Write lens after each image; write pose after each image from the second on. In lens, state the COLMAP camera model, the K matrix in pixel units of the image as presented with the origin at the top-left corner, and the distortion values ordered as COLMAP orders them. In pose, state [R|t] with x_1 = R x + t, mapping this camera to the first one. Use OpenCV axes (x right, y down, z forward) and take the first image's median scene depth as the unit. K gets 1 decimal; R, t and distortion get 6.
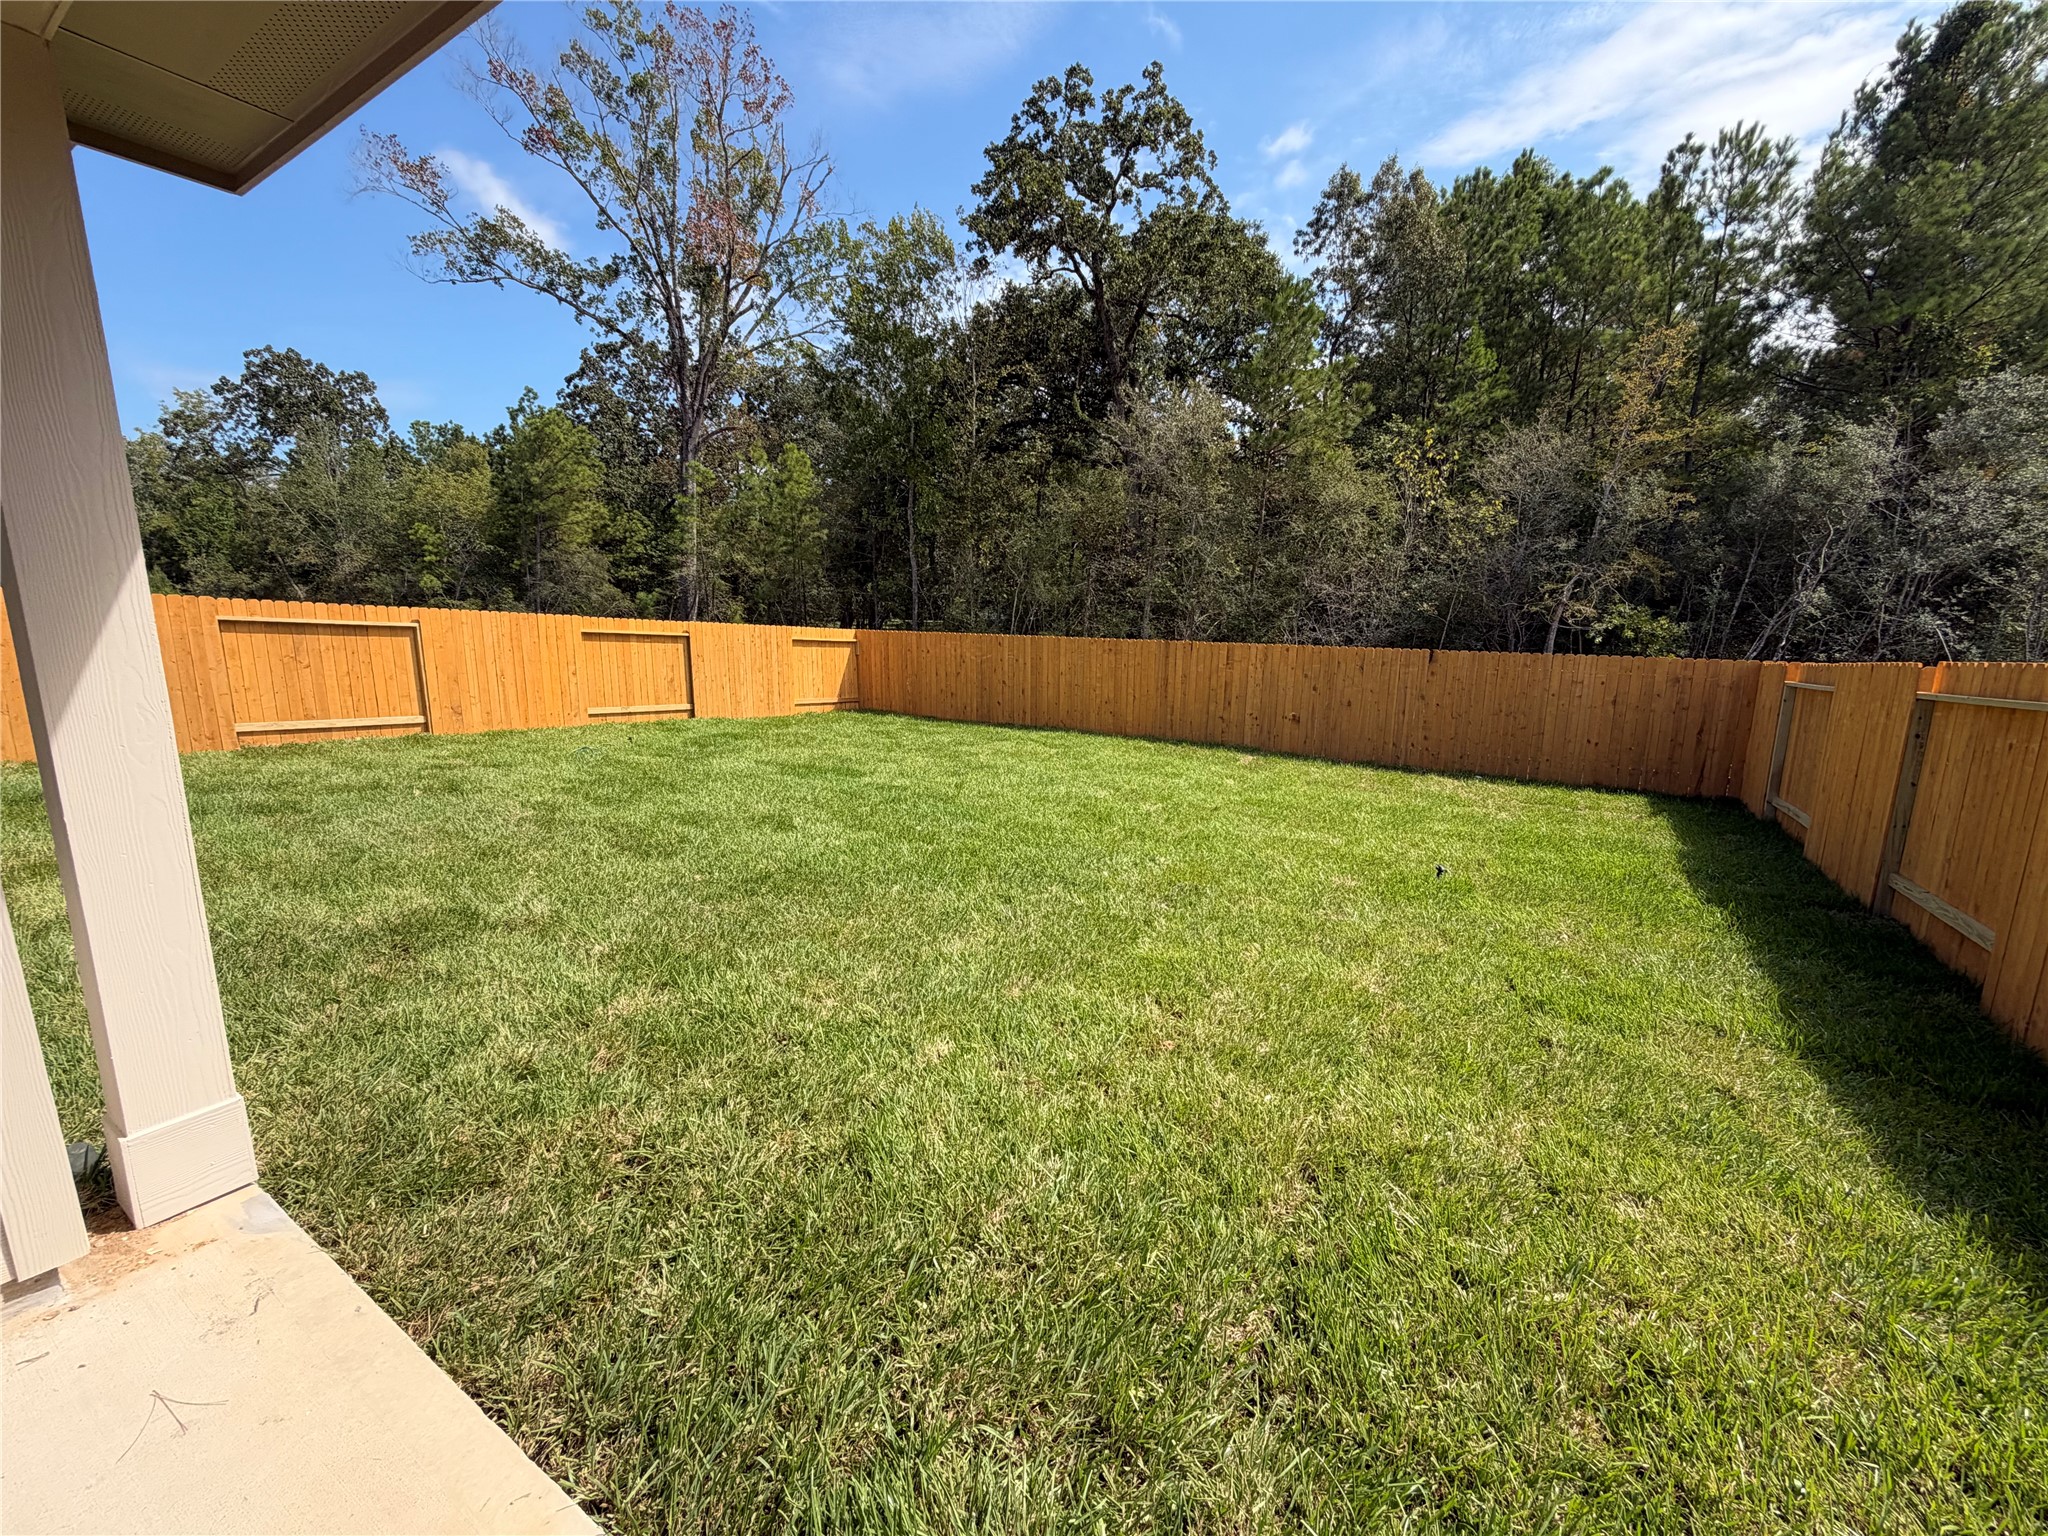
lens RADIAL K [[839.5, 0, 1024.9], [0, 839.5, 765.9], [0, 0, 1]] dist [0.001864, -0.000078]
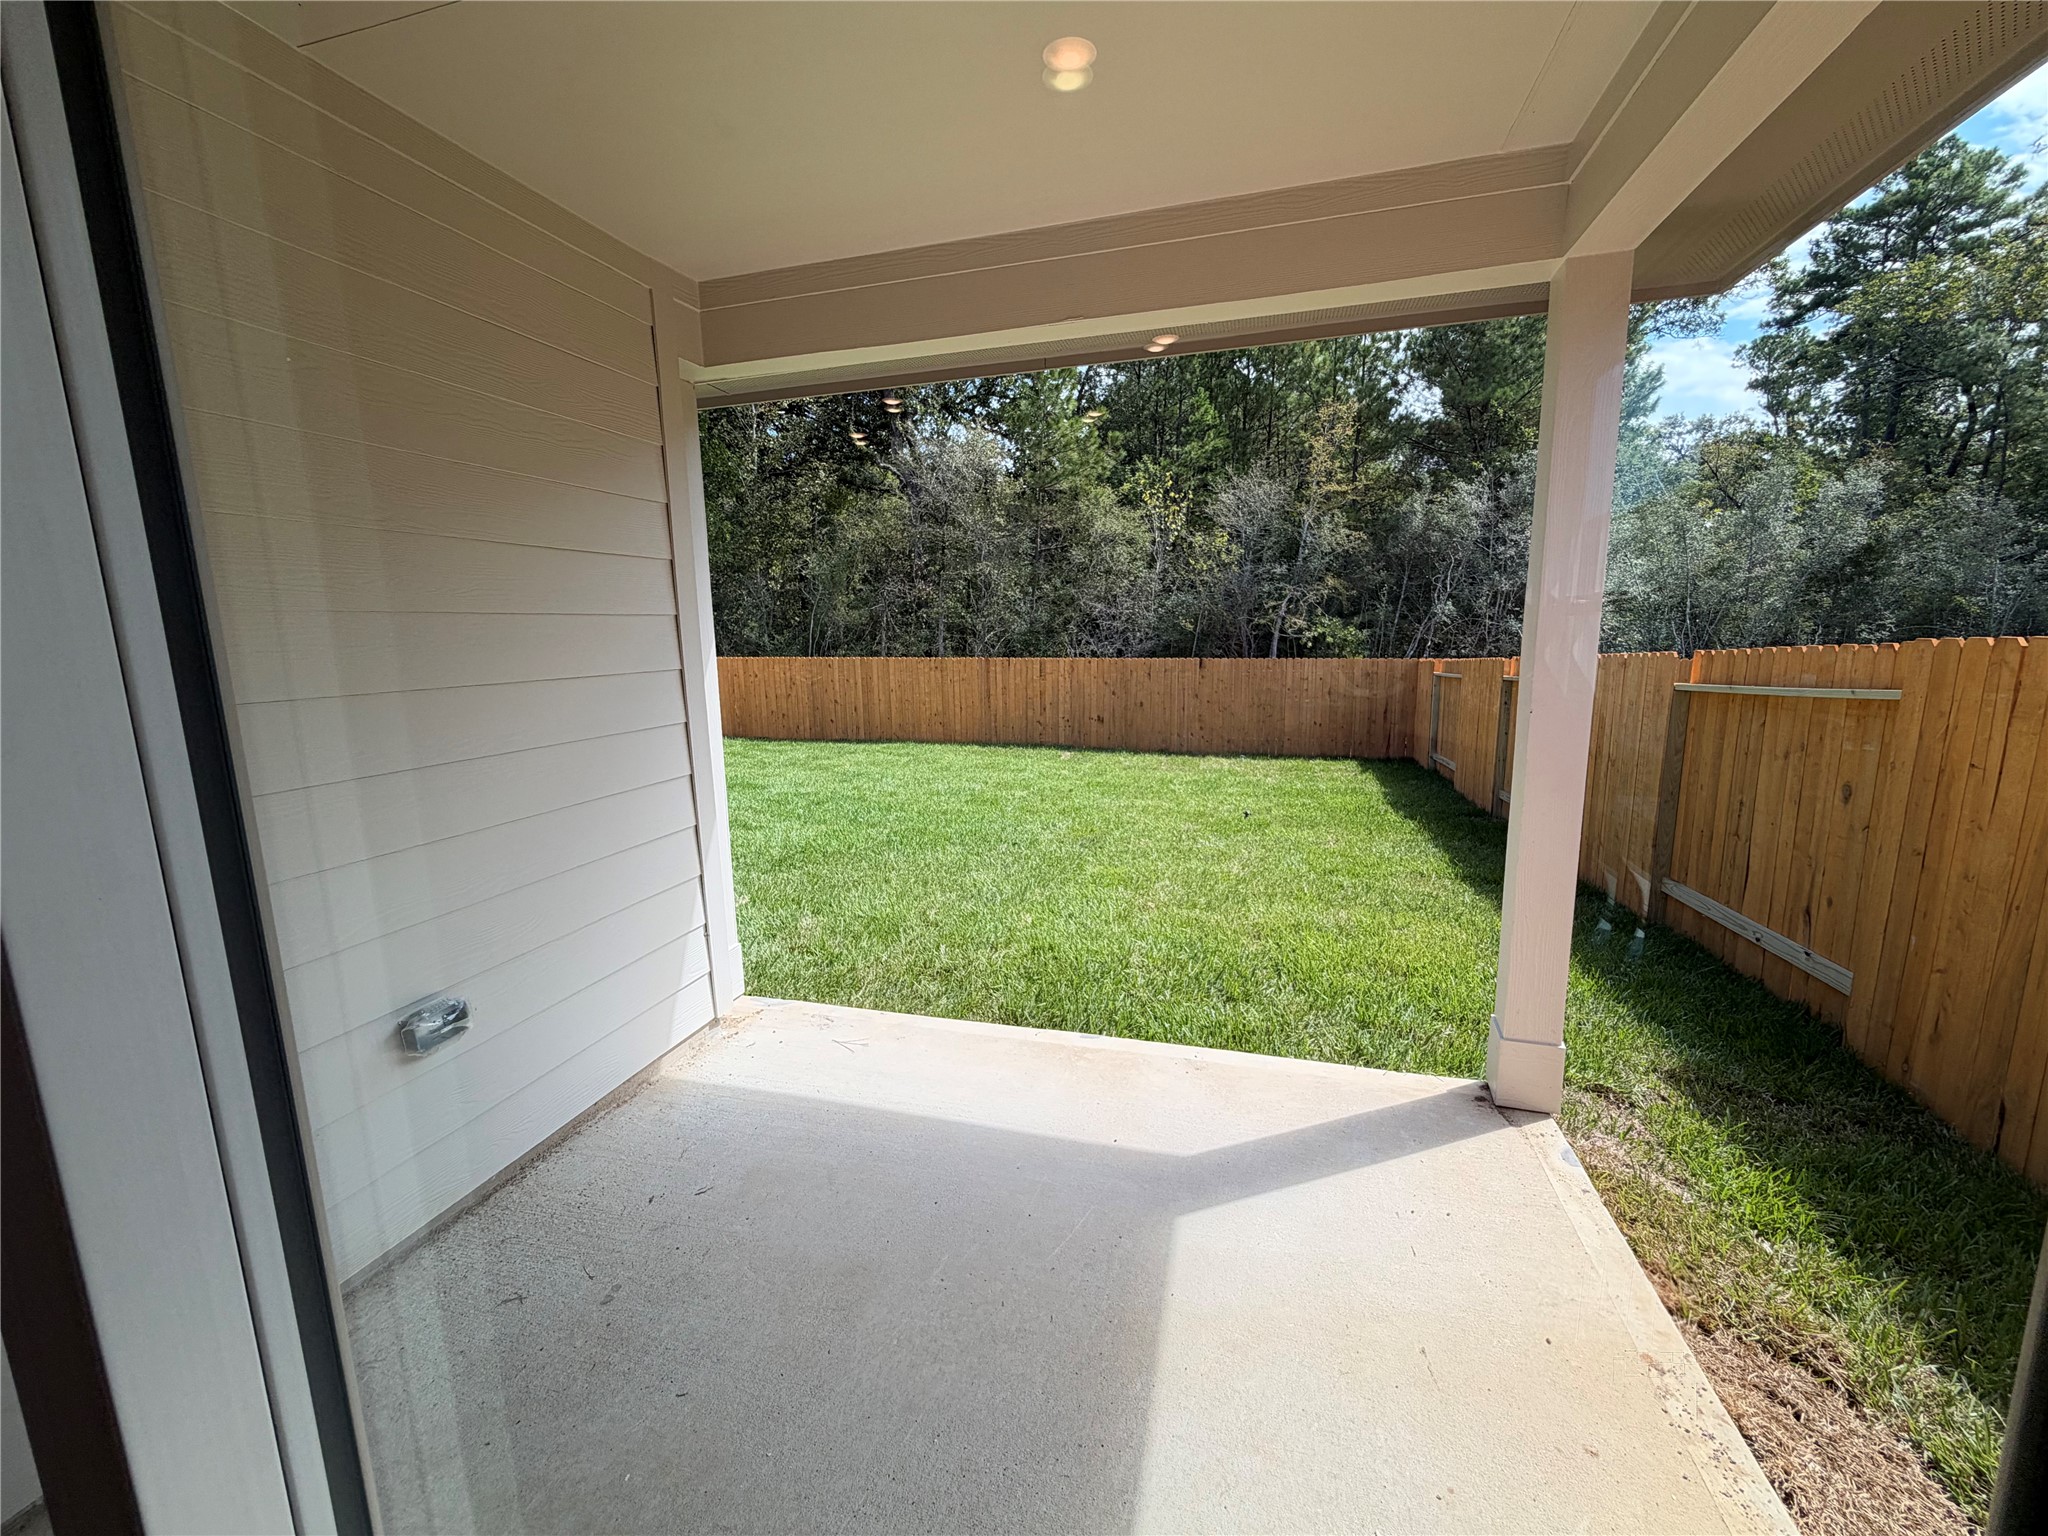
lens RADIAL K [[834.1, 0, 1029.3], [0, 834.1, 773.5], [0, 0, 1]] dist [-0.004751, 0.000957]
pose [[0.958231, -0.072979, 0.276528, -0.084174], [0.075511, 0.997144, 0.001495, 0.009191], [-0.275847, 0.019449, 0.961005, -0.088485]]
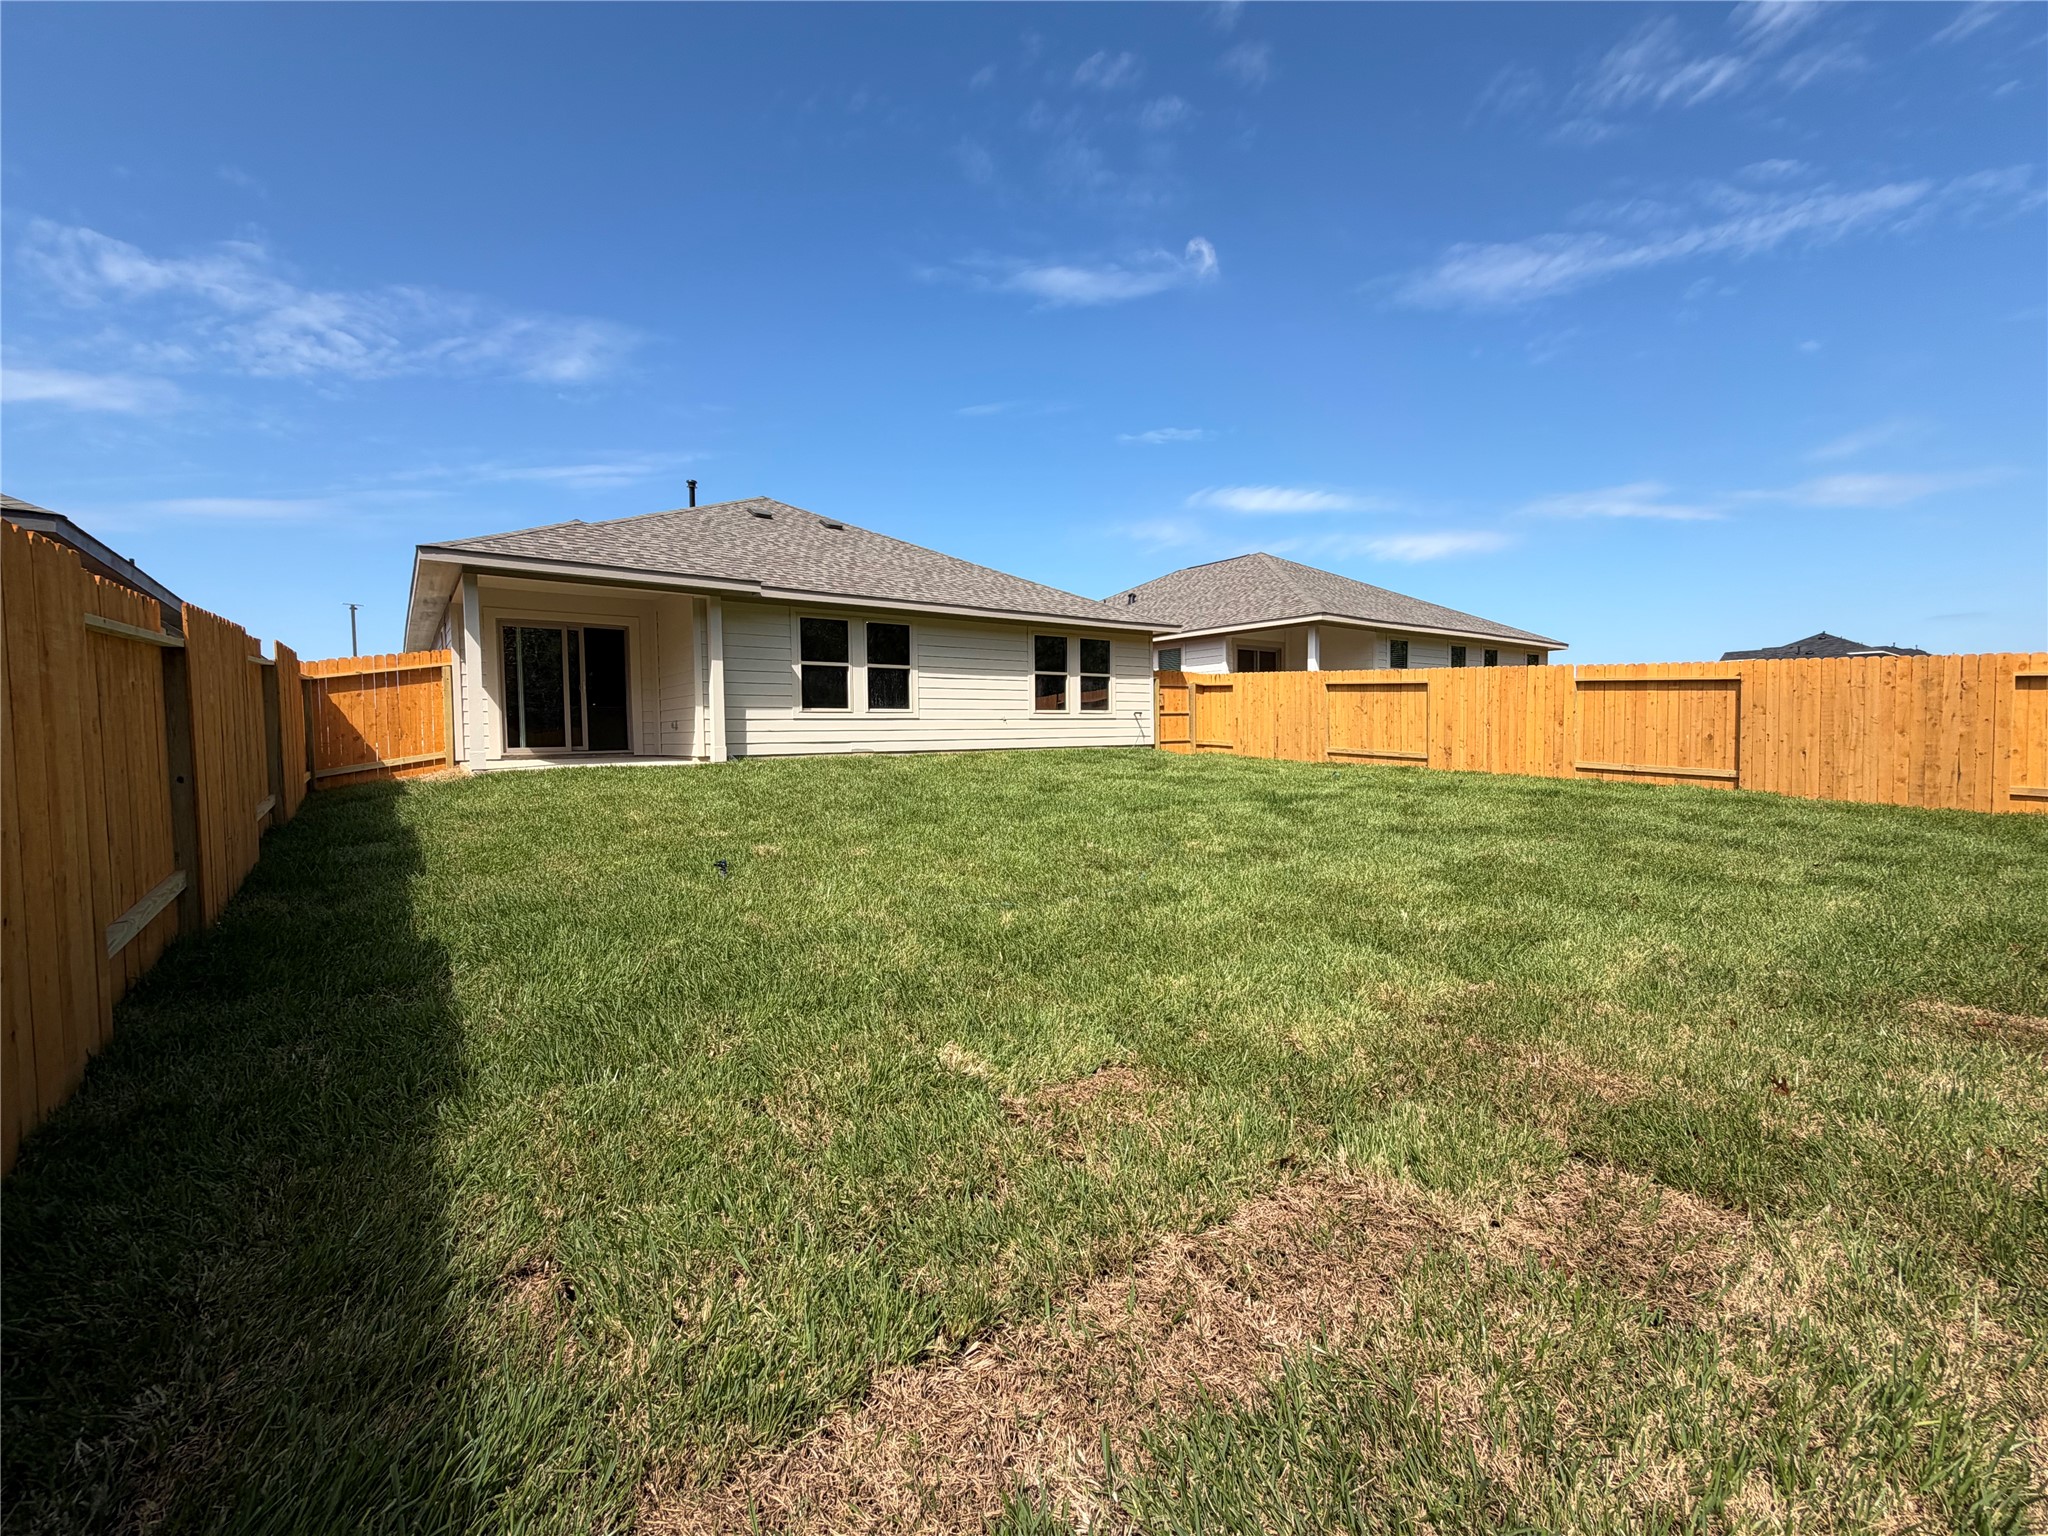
lens RADIAL K [[834.1, 0, 1029.3], [0, 834.1, 773.5], [0, 0, 1]] dist [-0.004751, 0.000957]
pose [[-0.337410, 0.072784, -0.938540, 0.304217], [-0.129210, 0.983989, 0.122761, -0.046788], [0.932448, 0.162689, -0.322604, 0.377073]]
